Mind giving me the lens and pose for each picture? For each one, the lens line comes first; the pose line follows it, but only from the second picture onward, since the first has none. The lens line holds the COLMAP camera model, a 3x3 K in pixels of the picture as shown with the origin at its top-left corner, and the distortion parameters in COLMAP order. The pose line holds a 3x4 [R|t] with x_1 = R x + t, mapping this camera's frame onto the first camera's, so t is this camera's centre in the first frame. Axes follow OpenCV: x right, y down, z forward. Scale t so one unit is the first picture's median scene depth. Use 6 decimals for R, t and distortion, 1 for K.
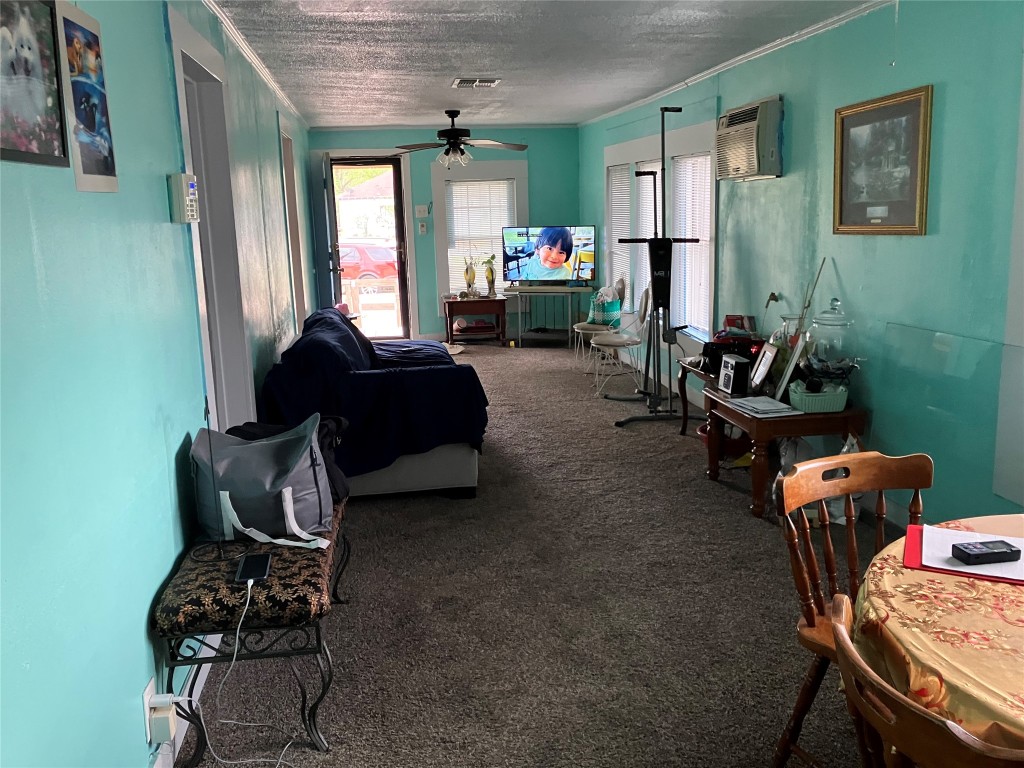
lens RADIAL K [[839.0, 0, 512.0], [0, 839.0, 384.0], [0, 0, 1]] dist [0.014505, 0.001871]
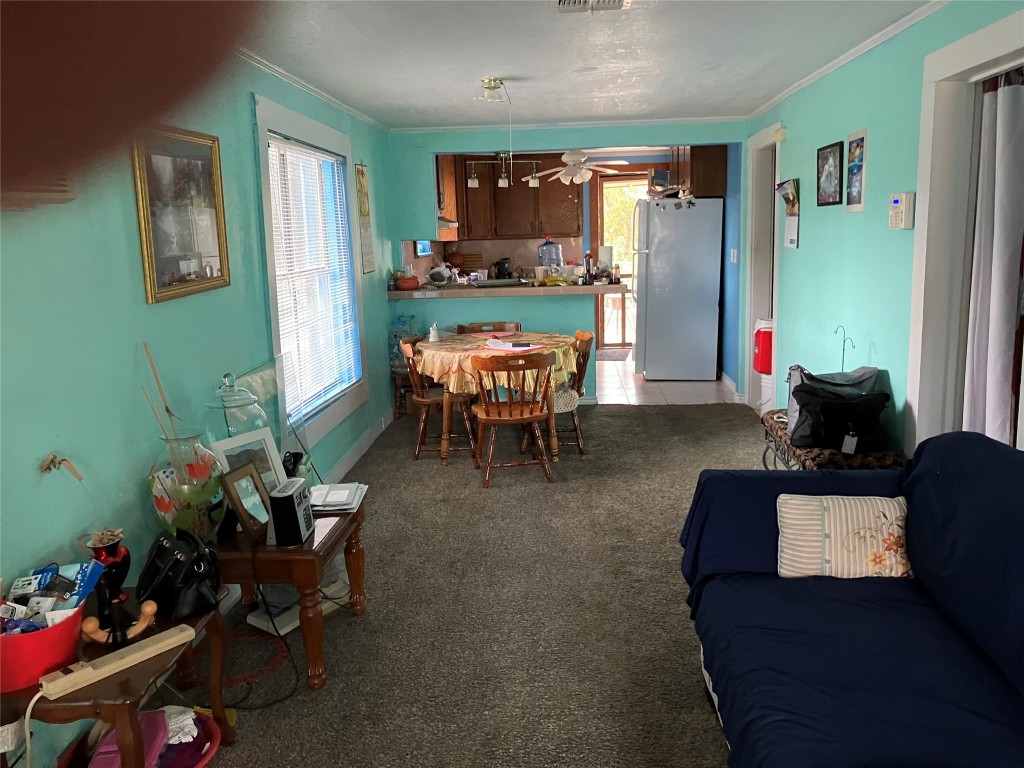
lens RADIAL K [[839.0, 0, 512.0], [0, 839.0, 384.0], [0, 0, 1]] dist [0.014505, 0.001871]
pose [[-0.975411, 0.014131, 0.219940, -0.067410], [0.097781, 0.922096, 0.374404, -0.489322], [-0.197515, 0.386704, -0.900804, 2.244834]]
